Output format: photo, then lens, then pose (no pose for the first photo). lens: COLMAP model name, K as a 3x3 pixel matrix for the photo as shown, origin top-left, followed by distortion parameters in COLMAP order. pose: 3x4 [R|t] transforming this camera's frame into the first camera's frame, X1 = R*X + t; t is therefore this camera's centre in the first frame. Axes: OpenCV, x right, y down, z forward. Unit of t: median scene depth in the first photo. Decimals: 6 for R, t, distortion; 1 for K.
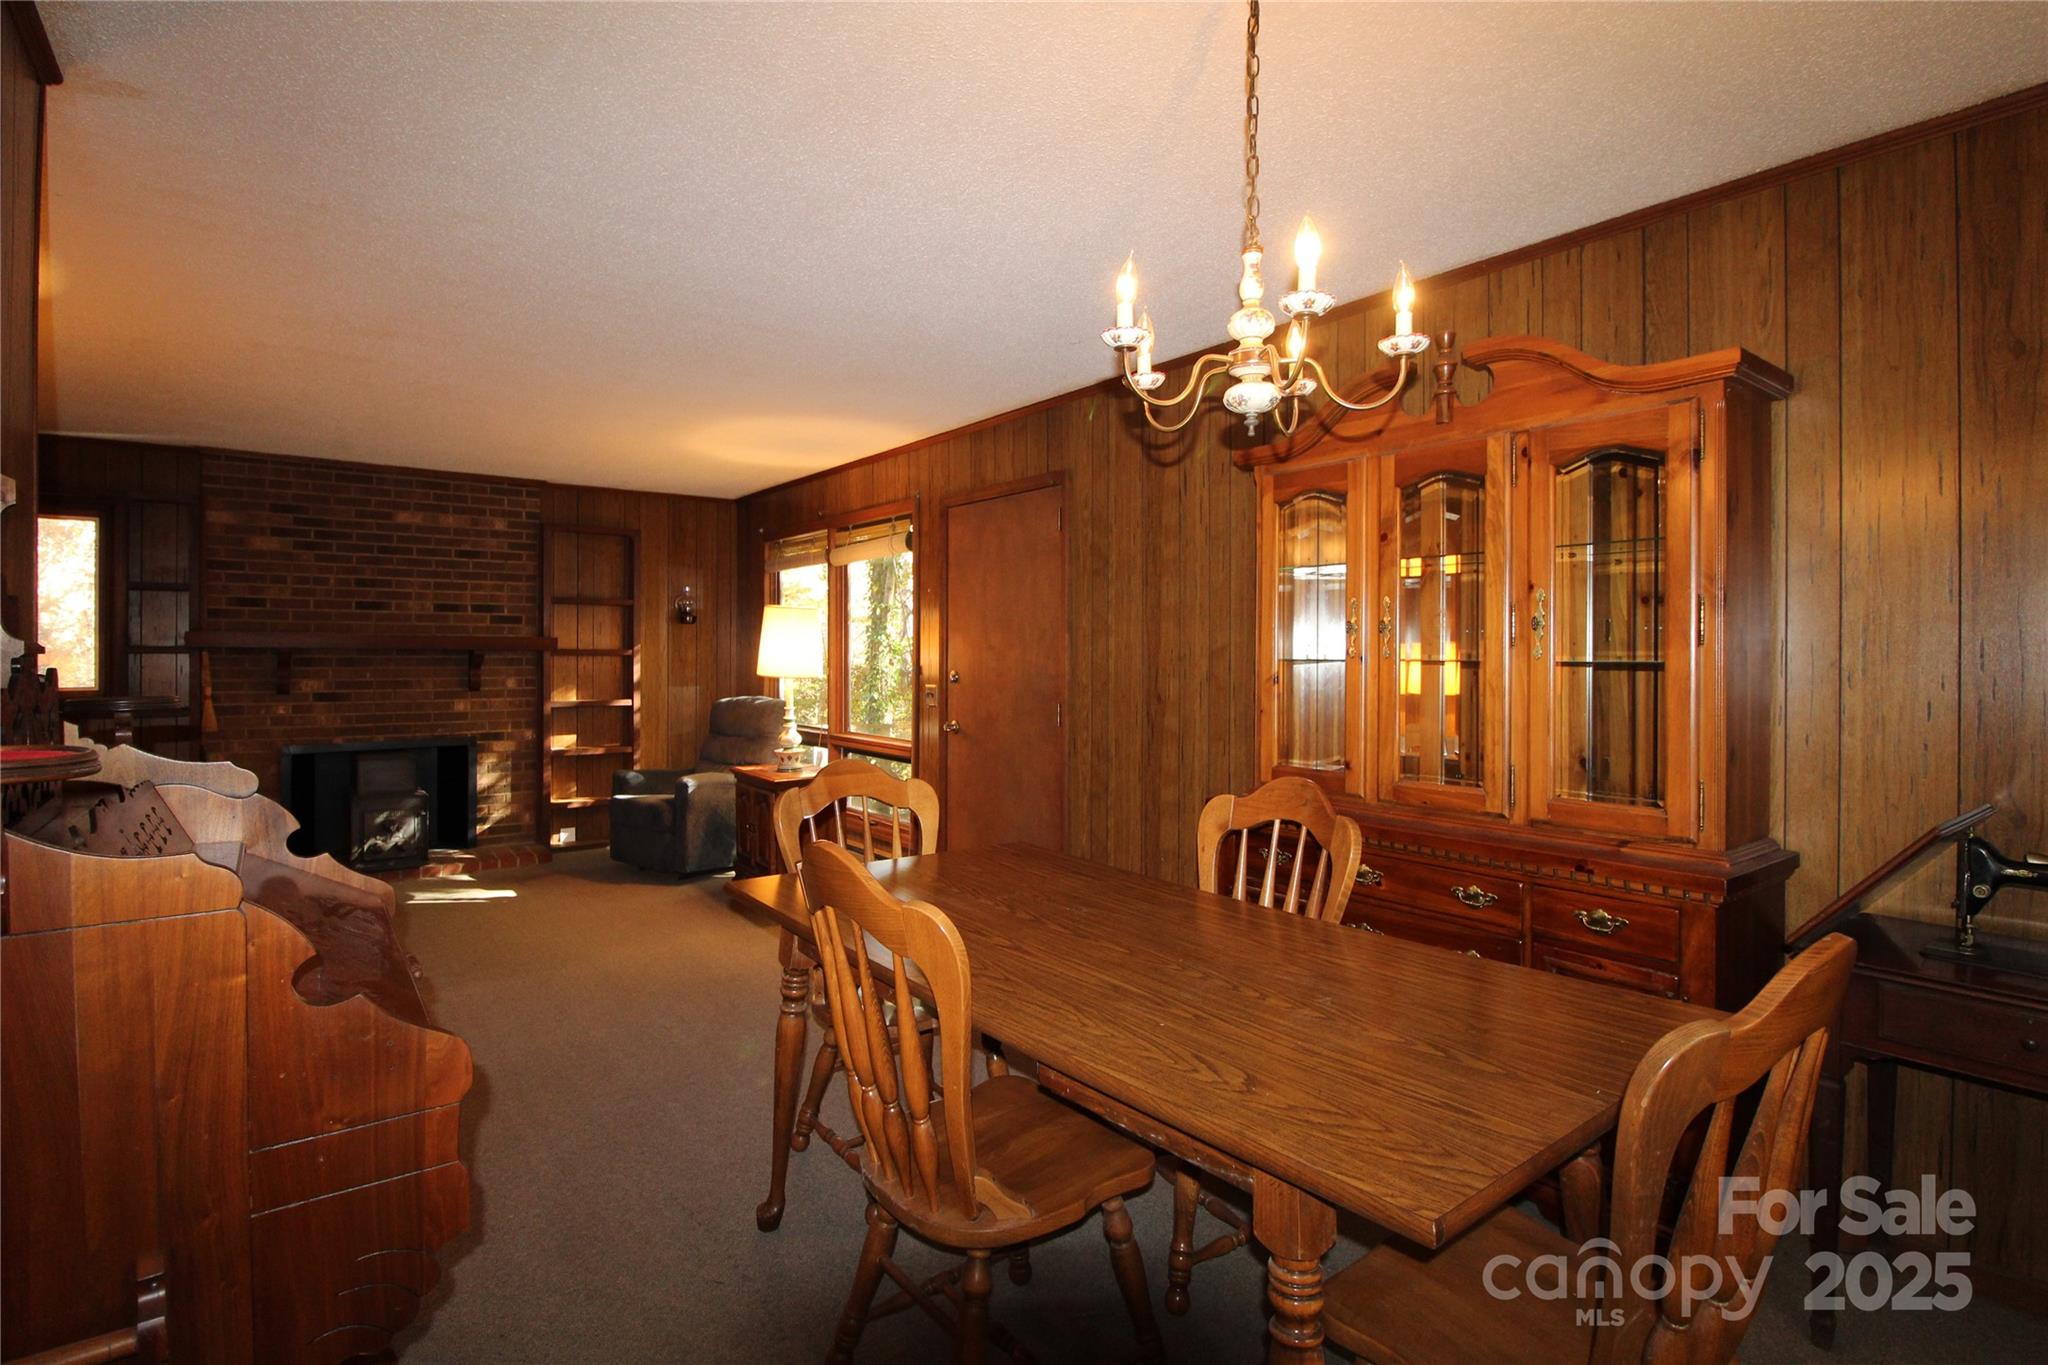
lens RADIAL K [[1000.3, 0, 1032.1], [0, 1000.3, 652.5], [0, 0, 1]] dist [-0.005019, -0.006117]
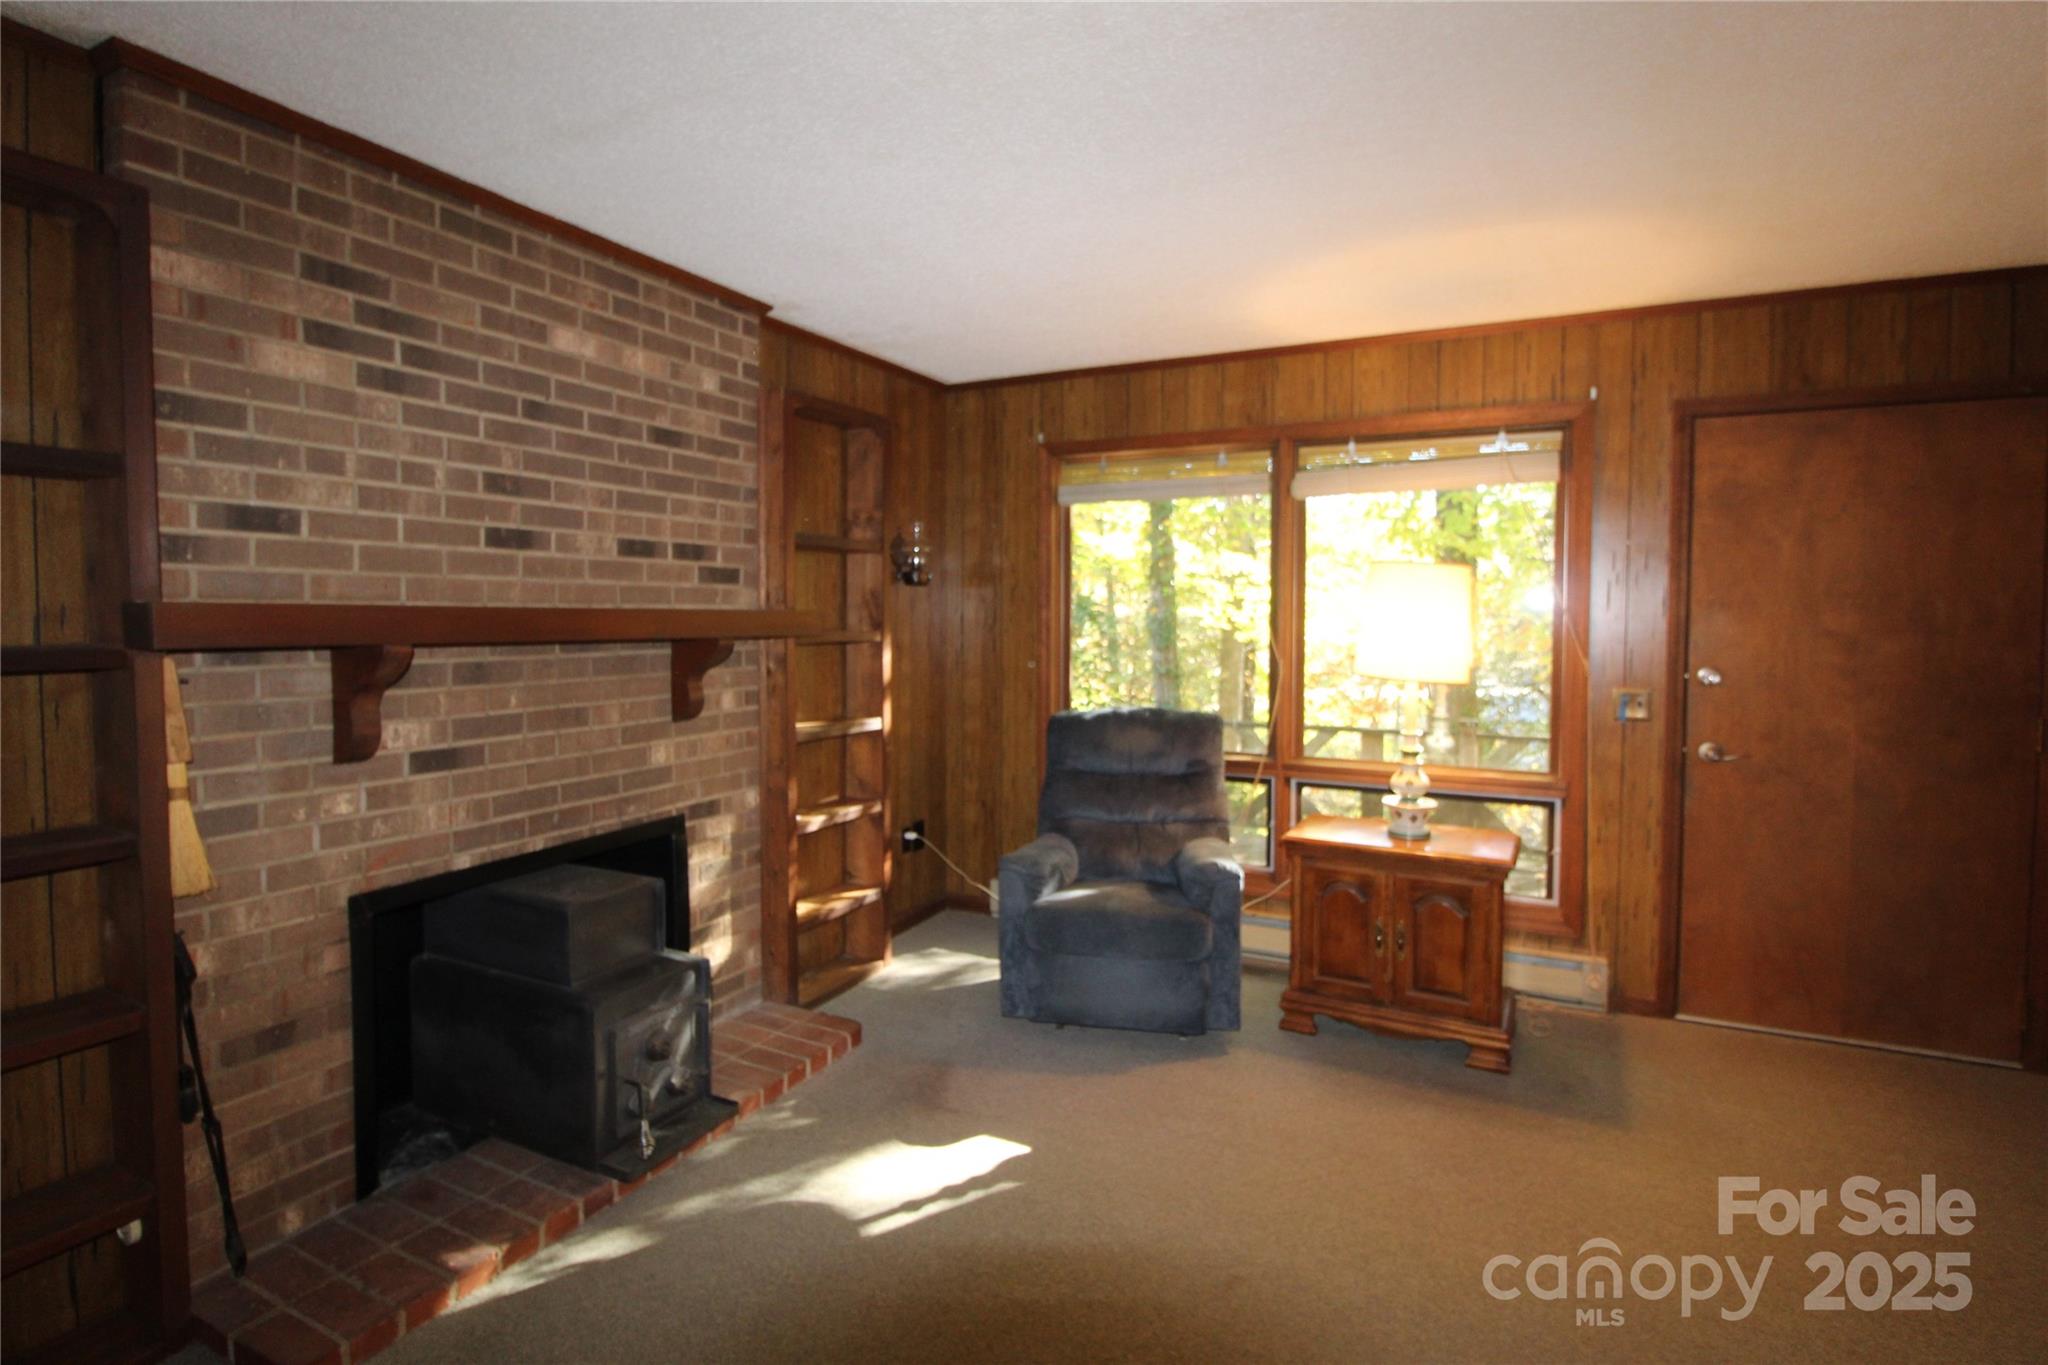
lens RADIAL K [[1000.3, 0, 1049.5], [0, 1000.3, 654.3], [0, 0, 1]] dist [-0.005019, -0.006117]
pose [[0.899815, -0.018881, 0.435864, -0.635831], [0.000446, 0.999102, 0.042359, -0.015271], [-0.436272, -0.037921, 0.899015, 0.505777]]
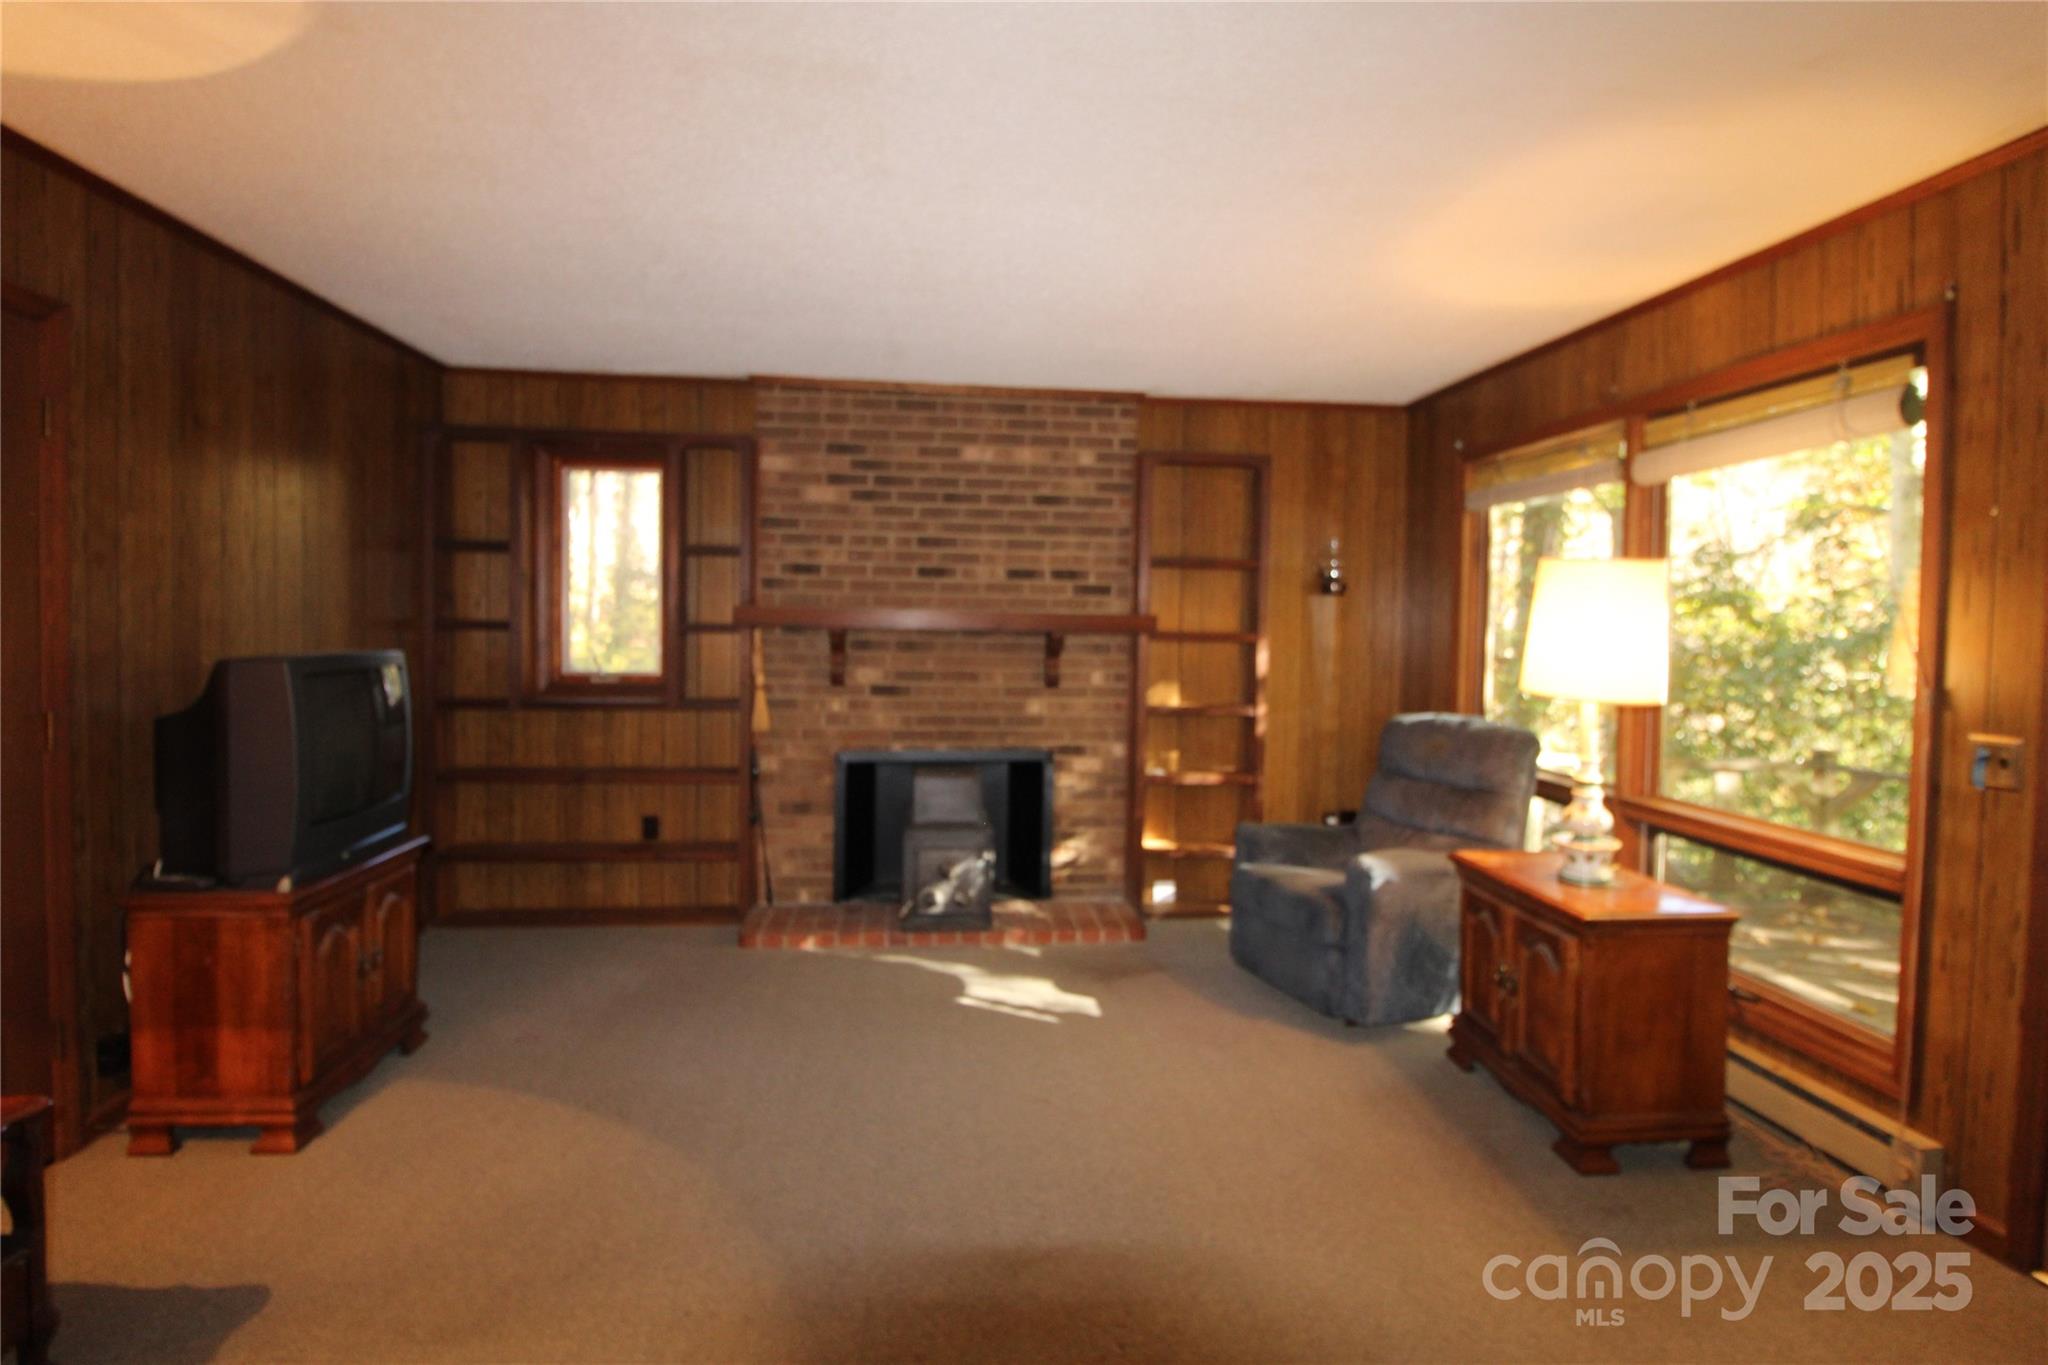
lens RADIAL K [[1000.3, 0, 1017.0], [0, 1000.3, 654.7], [0, 0, 1]] dist [-0.005019, -0.006117]
pose [[0.850641, 0.027228, -0.525041, -0.204332], [-0.012572, 0.999426, 0.031461, -0.008670], [0.525596, -0.020161, 0.850495, 0.378090]]
